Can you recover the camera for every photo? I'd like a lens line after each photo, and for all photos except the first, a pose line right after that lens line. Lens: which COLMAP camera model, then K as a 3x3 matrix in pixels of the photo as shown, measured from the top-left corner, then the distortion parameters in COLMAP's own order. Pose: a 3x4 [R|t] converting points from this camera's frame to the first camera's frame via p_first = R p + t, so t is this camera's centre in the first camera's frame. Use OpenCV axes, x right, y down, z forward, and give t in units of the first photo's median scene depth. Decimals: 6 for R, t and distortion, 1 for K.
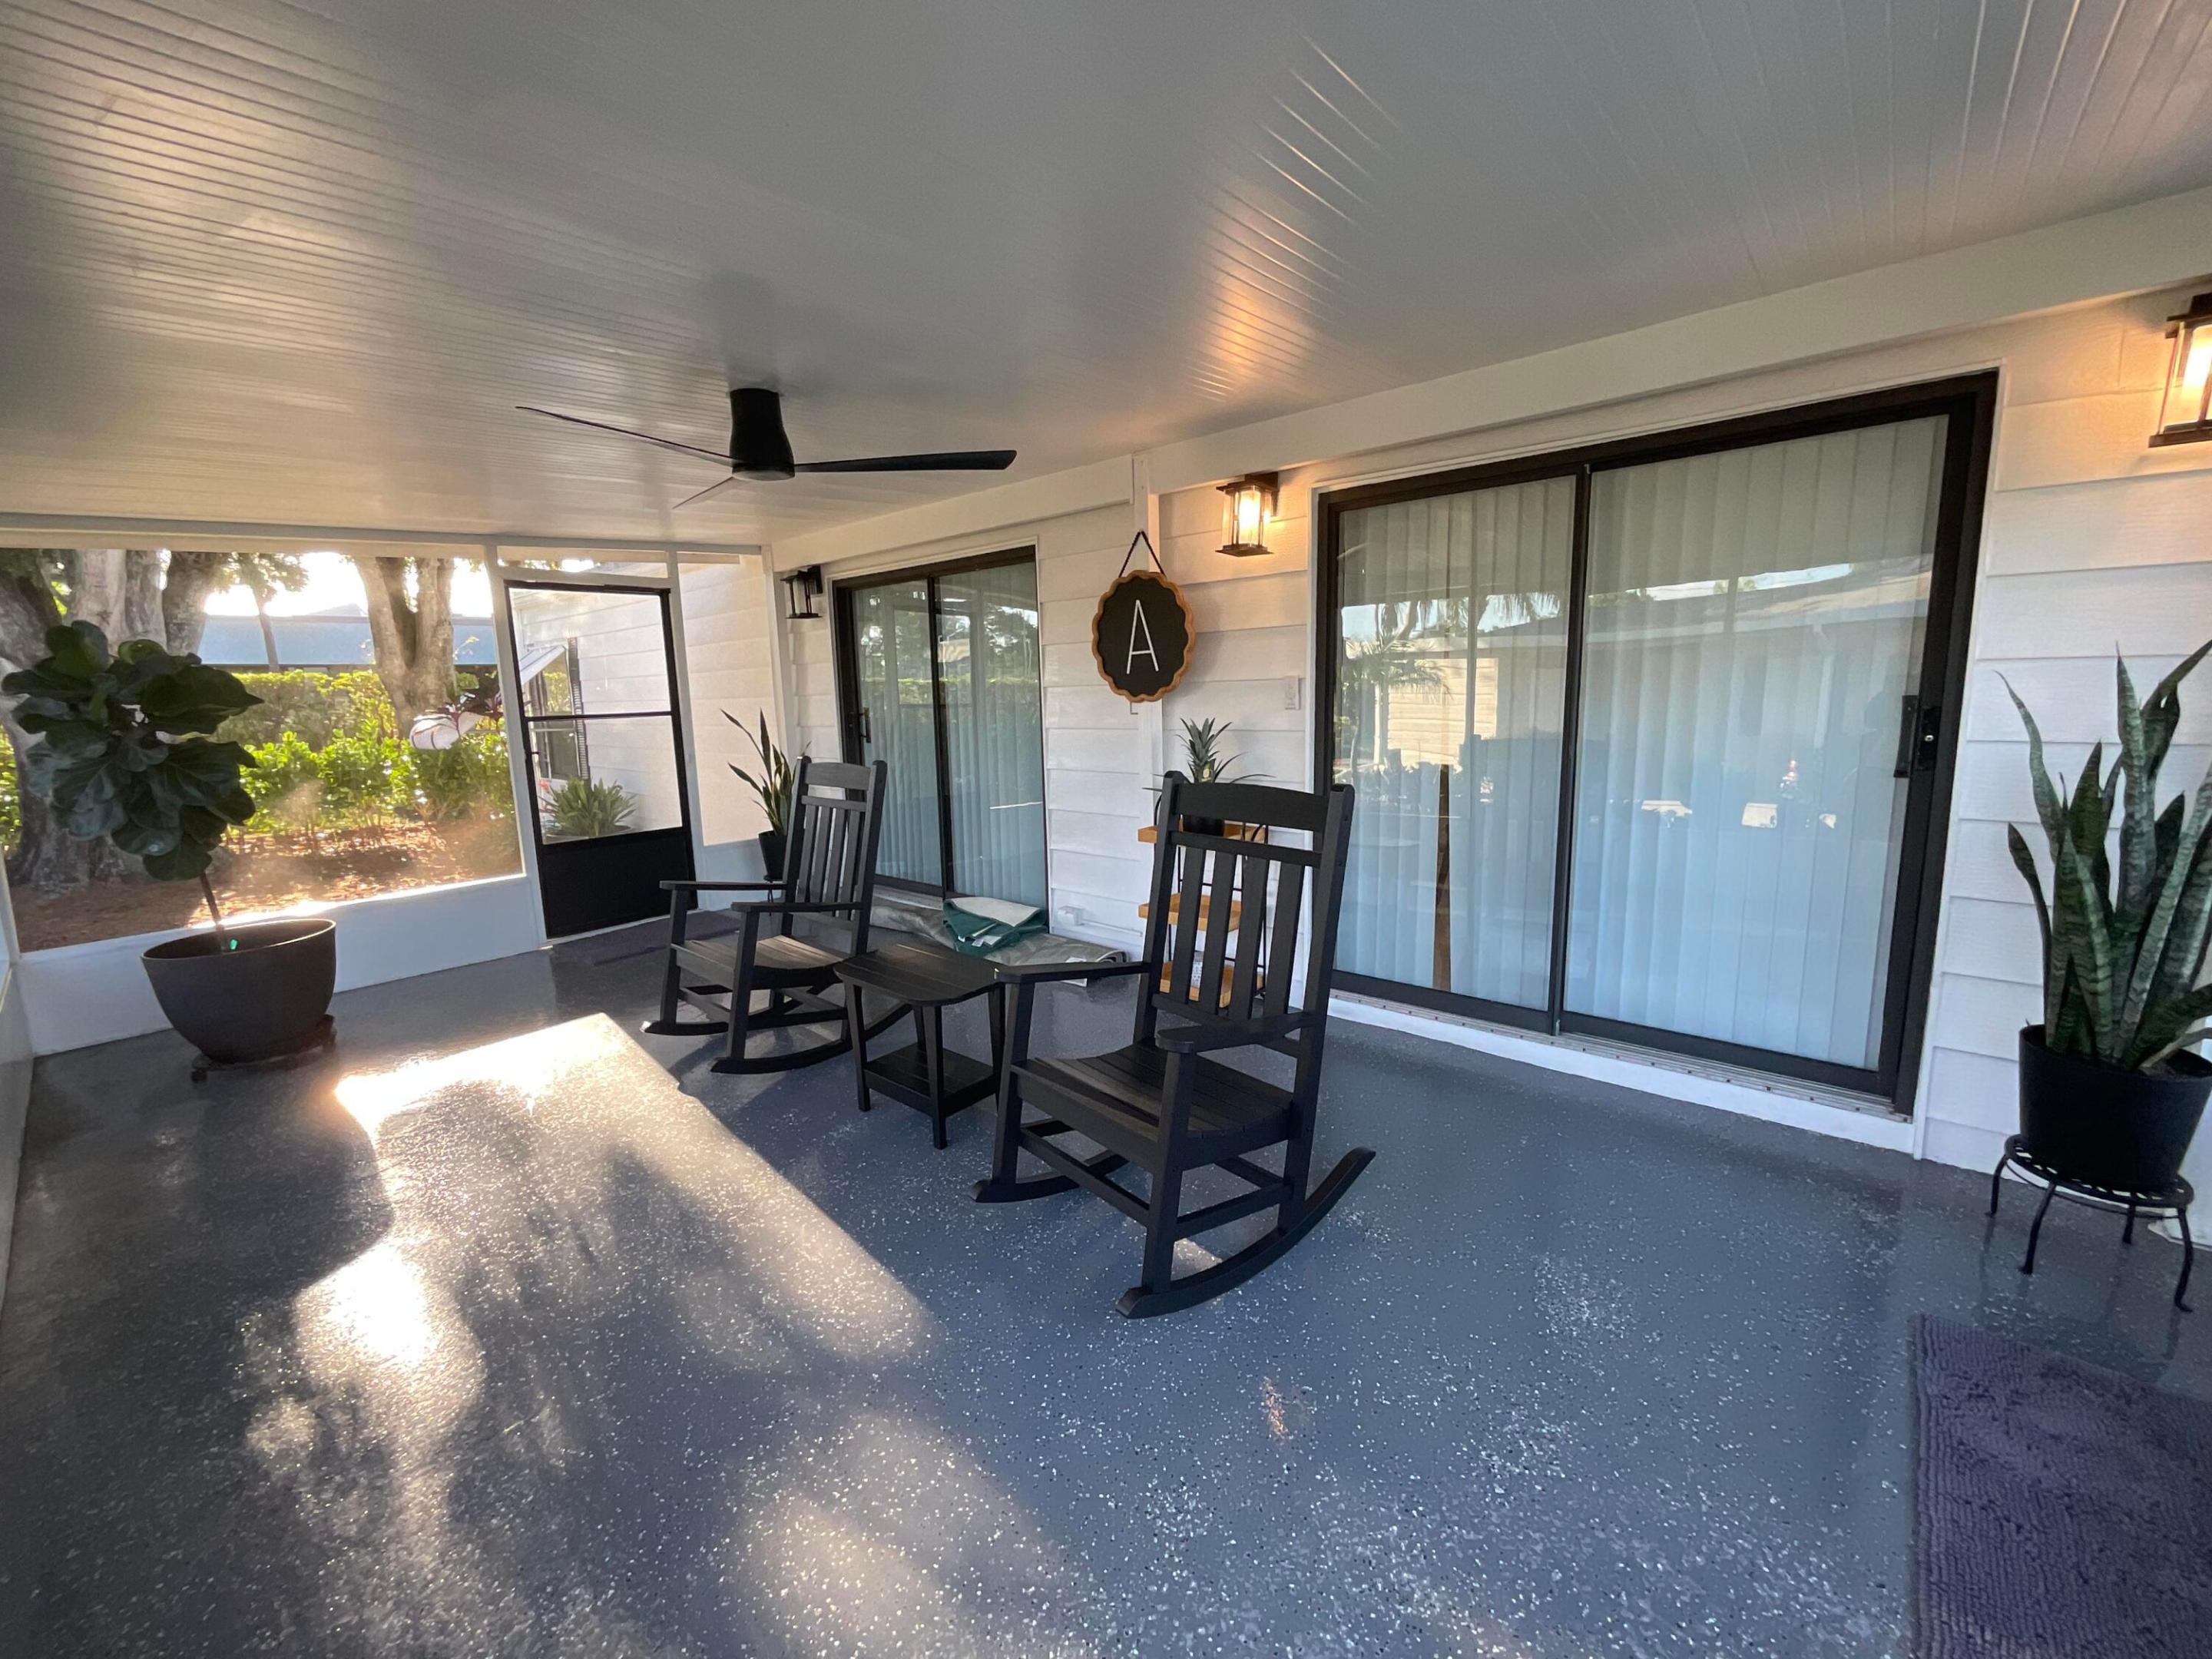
lens RADIAL K [[889.8, 0, 1104.0], [0, 889.8, 827.3], [0, 0, 1]] dist [-0.000029, -0.000286]
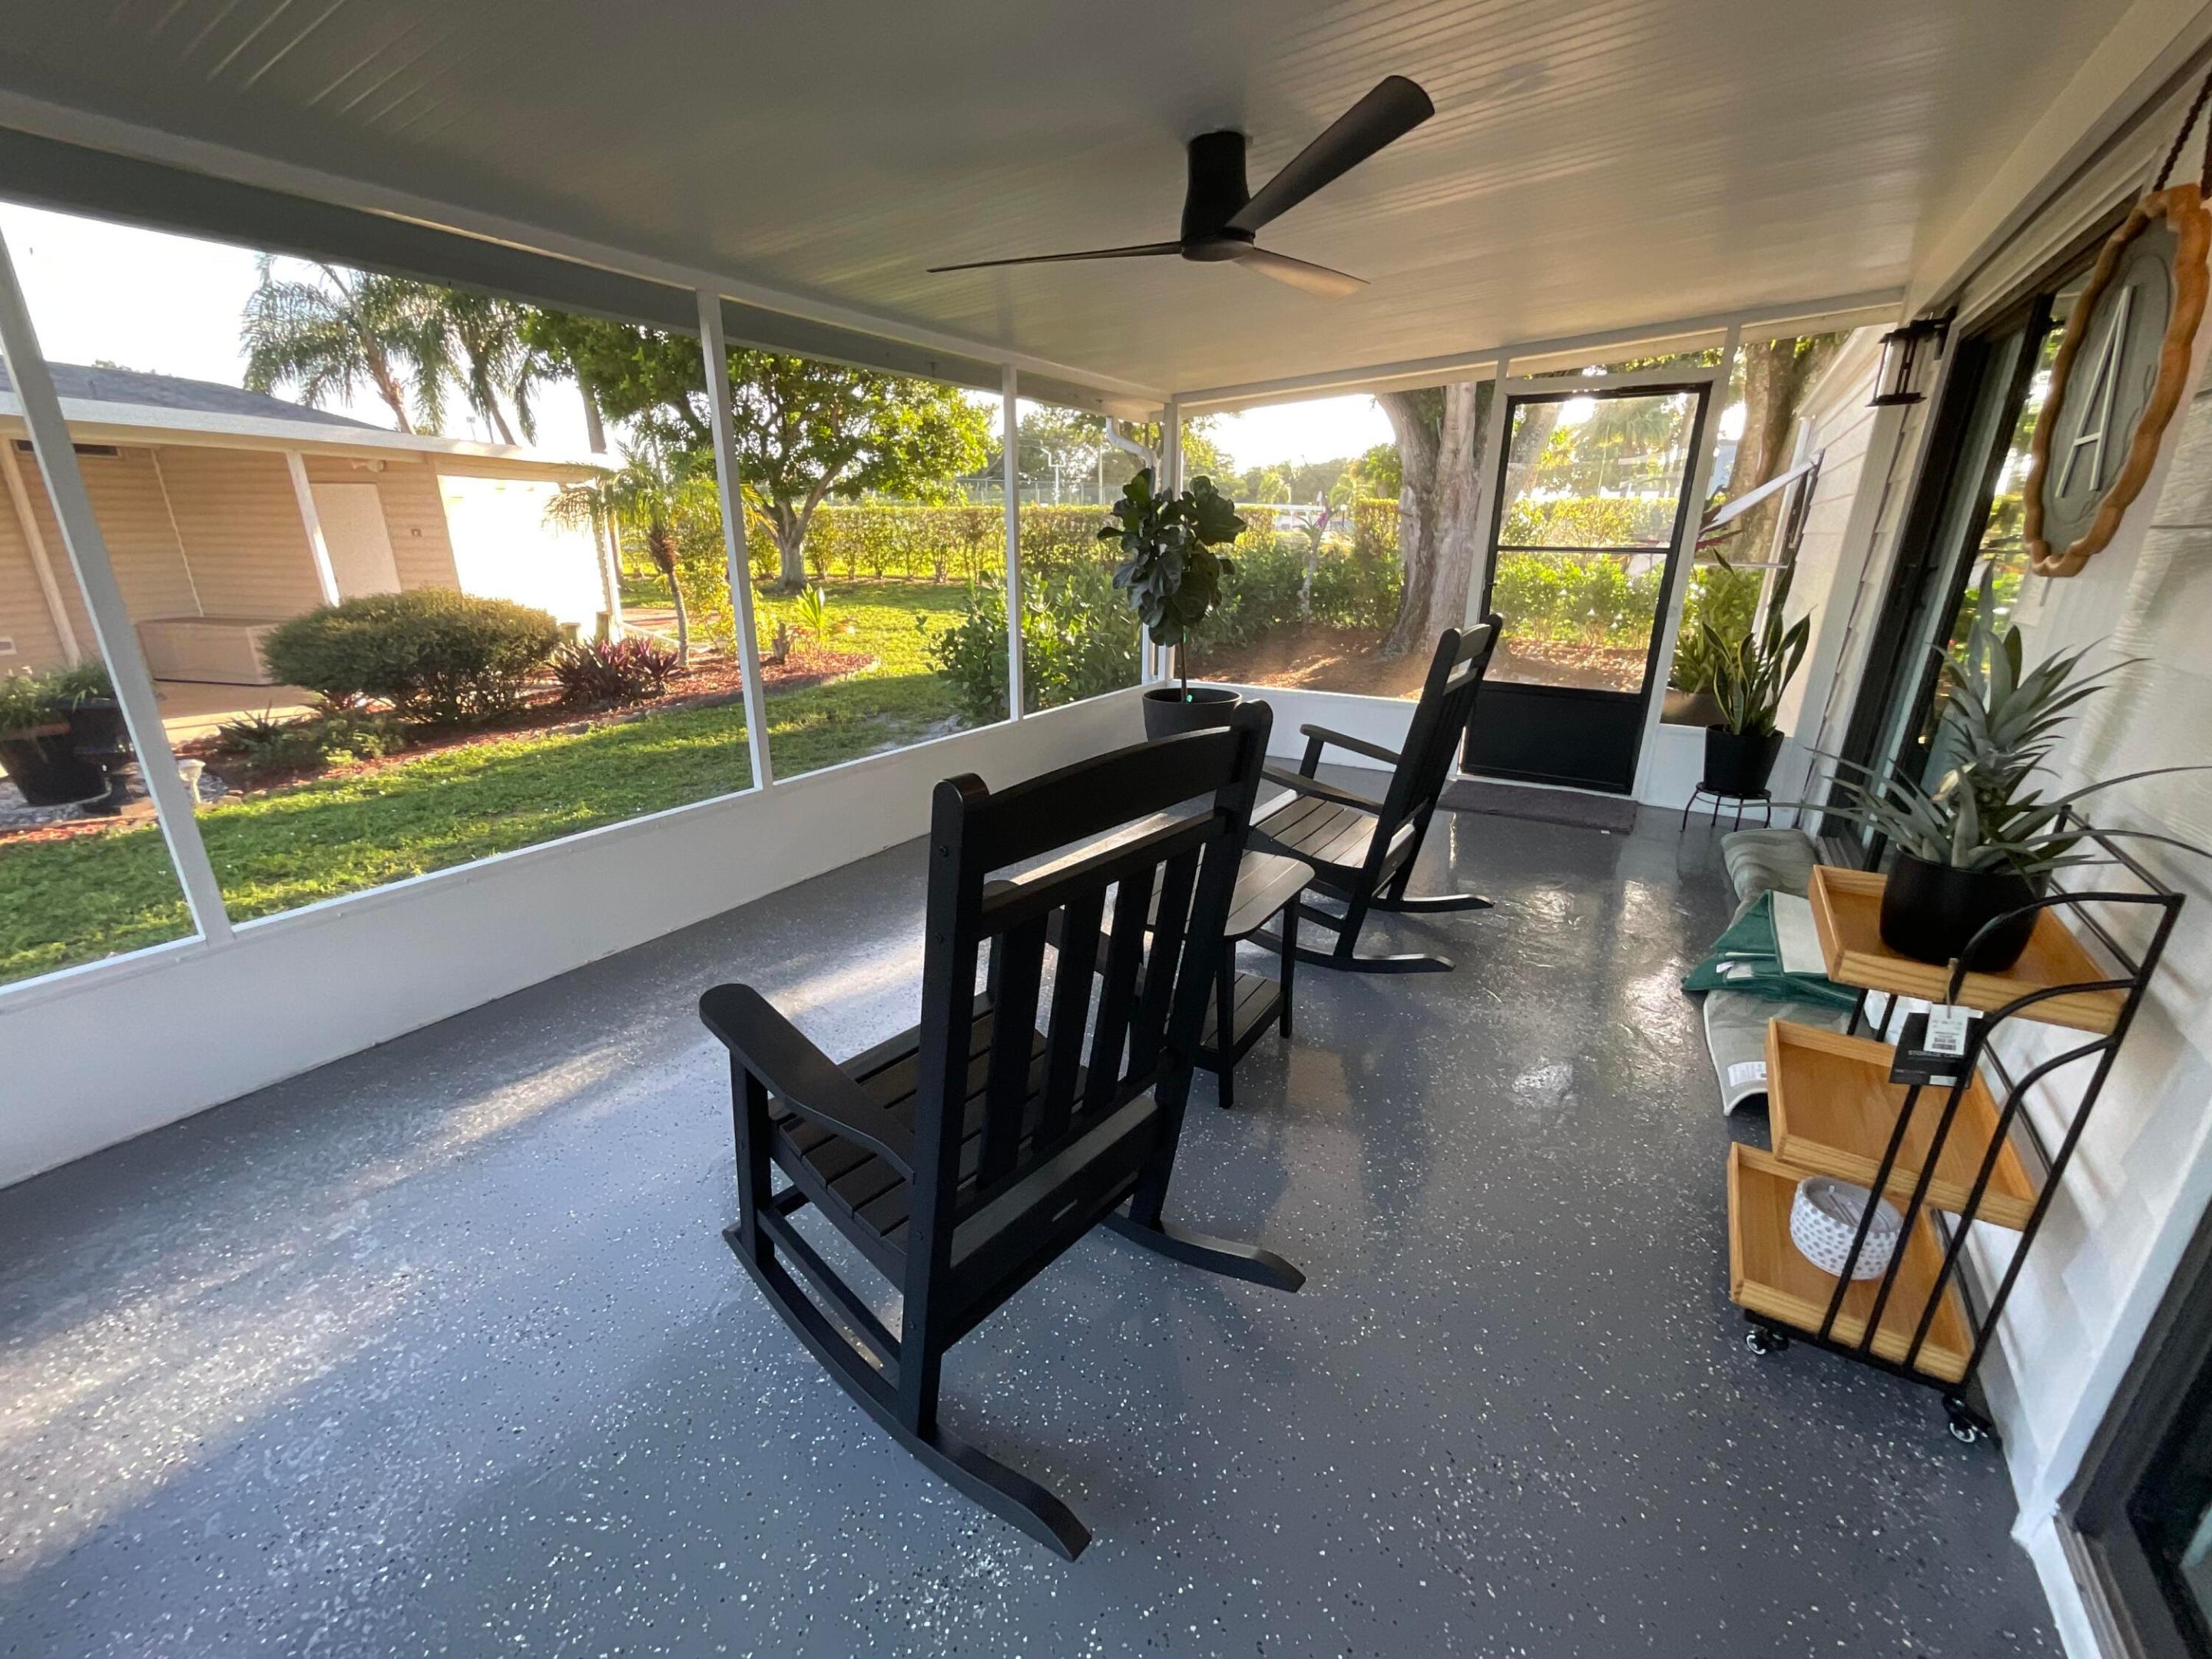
lens RADIAL K [[889.8, 0, 1104.0], [0, 889.8, 827.3], [0, 0, 1]] dist [-0.000029, -0.000286]
pose [[0.137285, 0.338334, -0.930958, 0.489429], [-0.156126, 0.935500, 0.316961, -0.126214], [0.978150, 0.101833, 0.181252, 0.714077]]
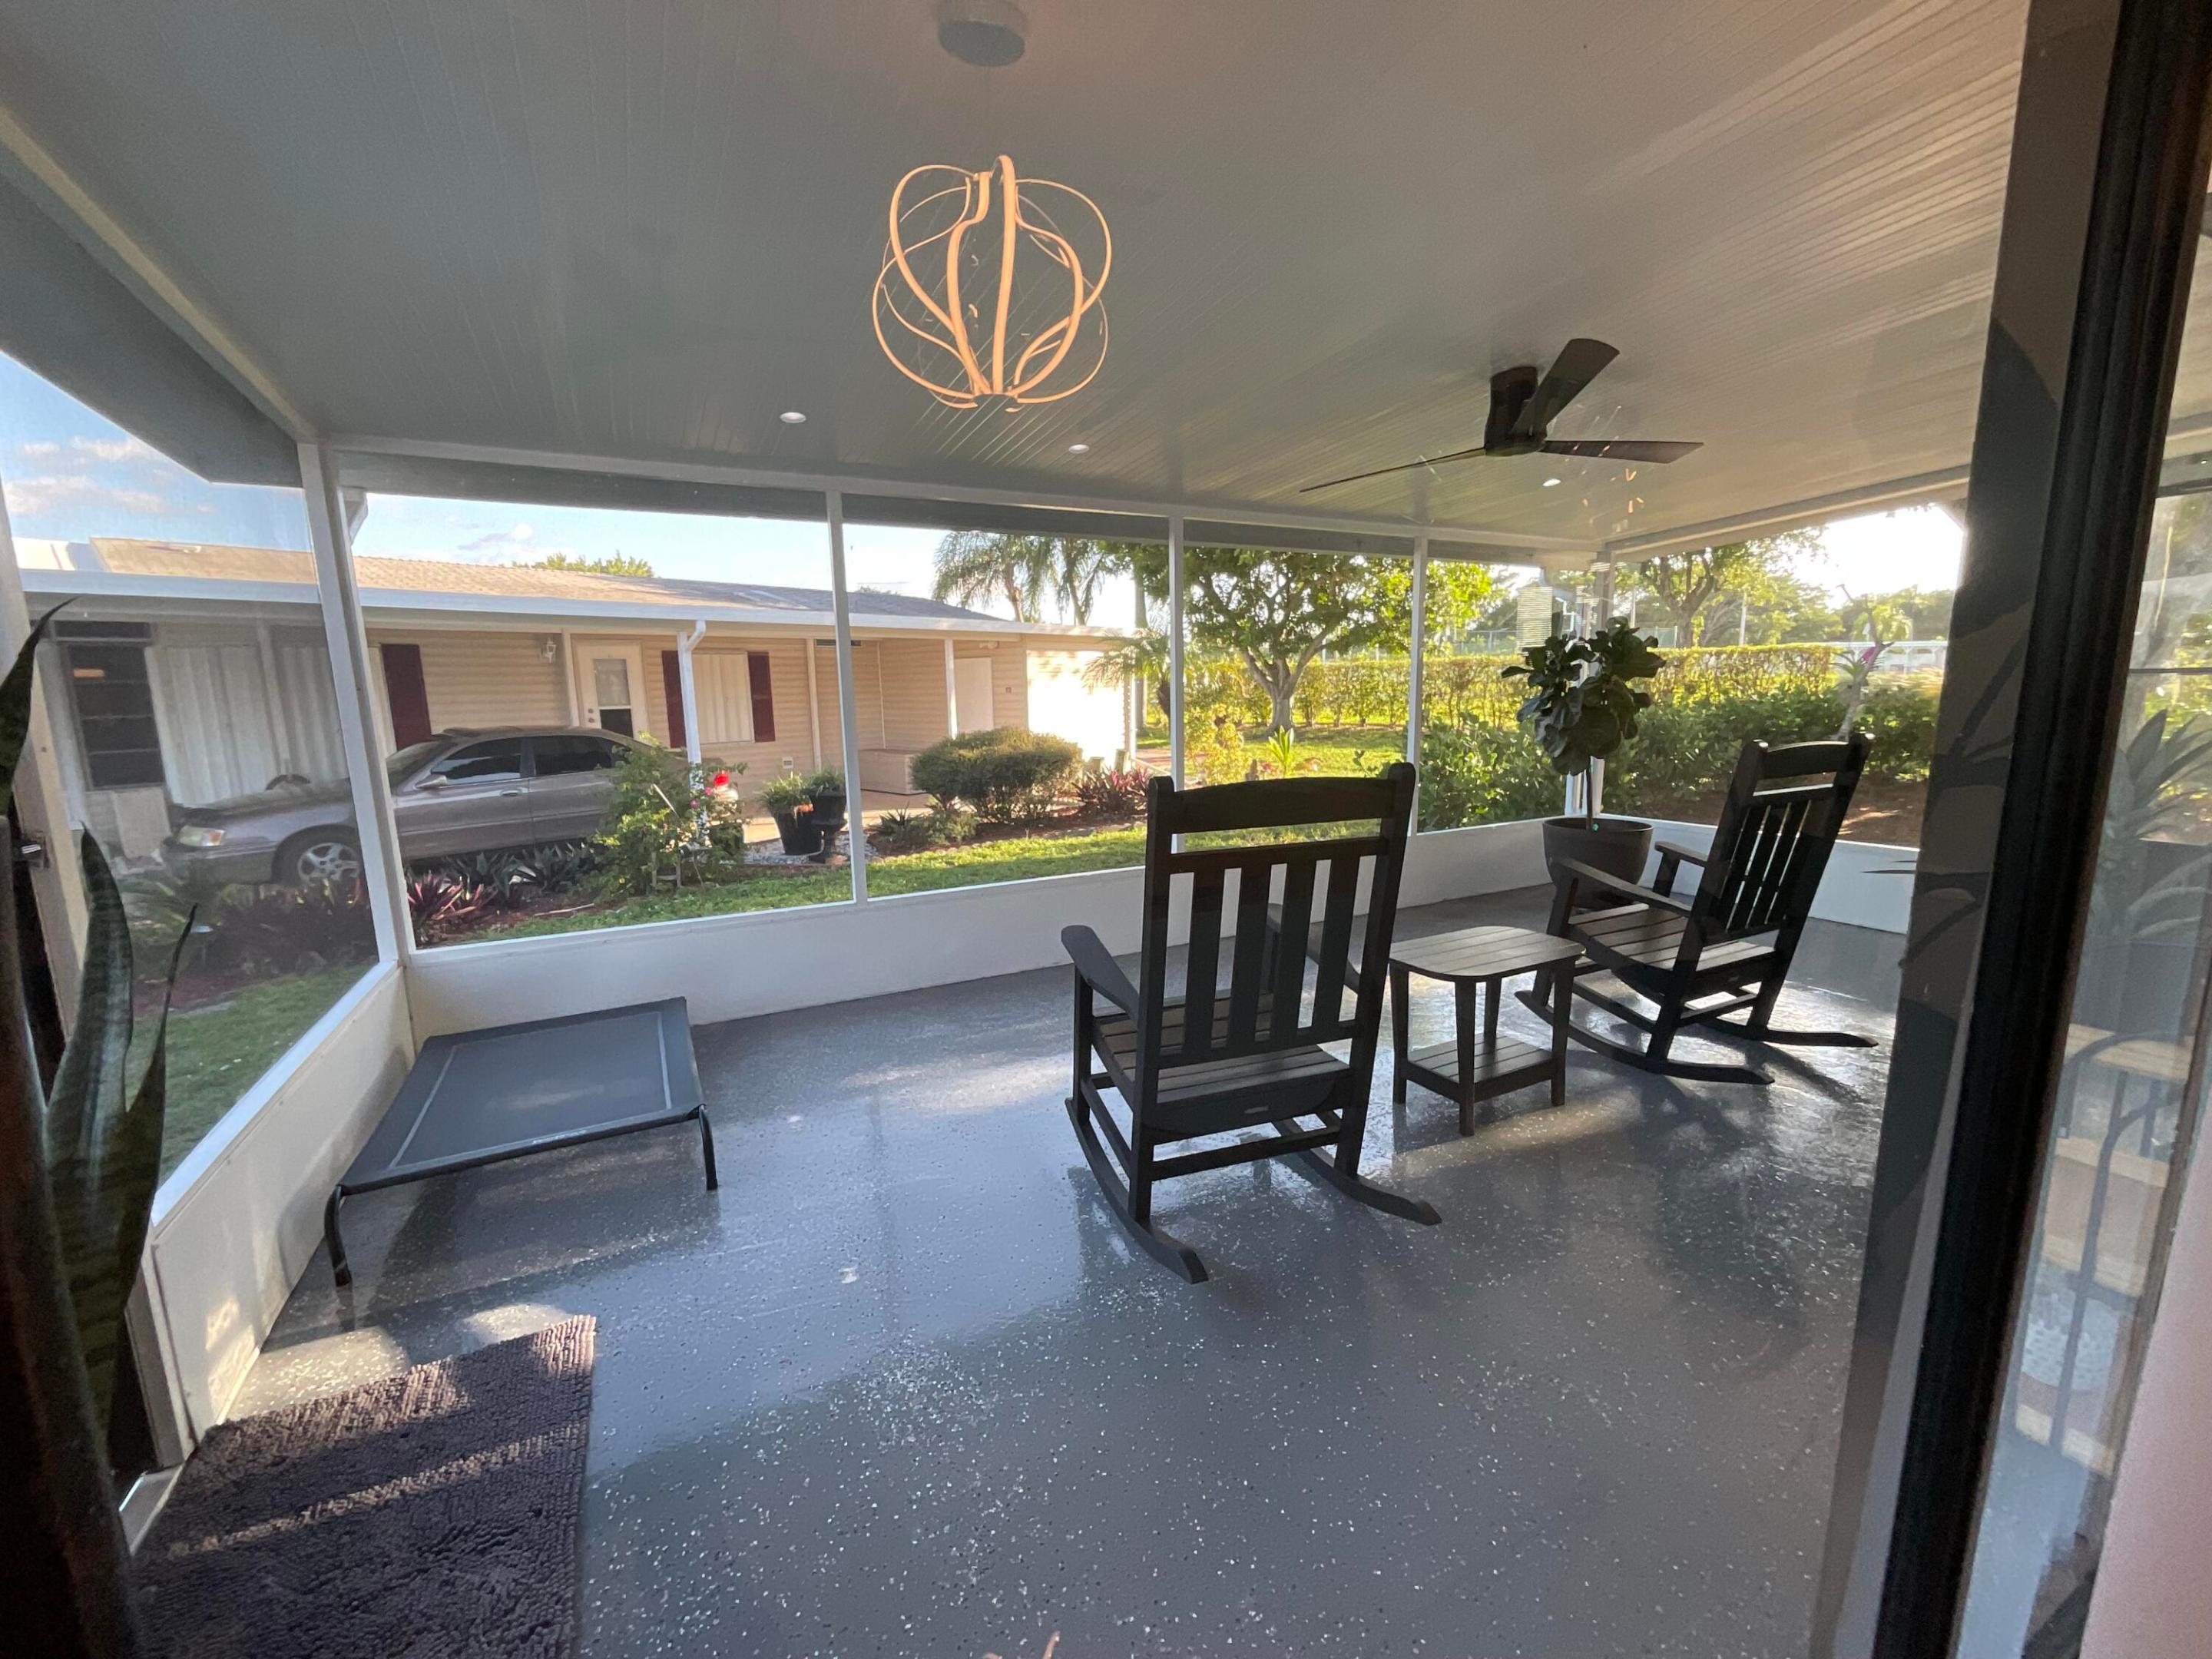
lens RADIAL K [[902.7, 0, 1100.4], [0, 902.7, 831.7], [0, 0, 1]] dist [-0.002043, -0.000088]
pose [[-0.393539, 0.176217, -0.902261, 0.777825], [-0.110845, 0.965201, 0.236857, -0.147215], [0.912601, 0.193223, -0.360312, 0.915334]]
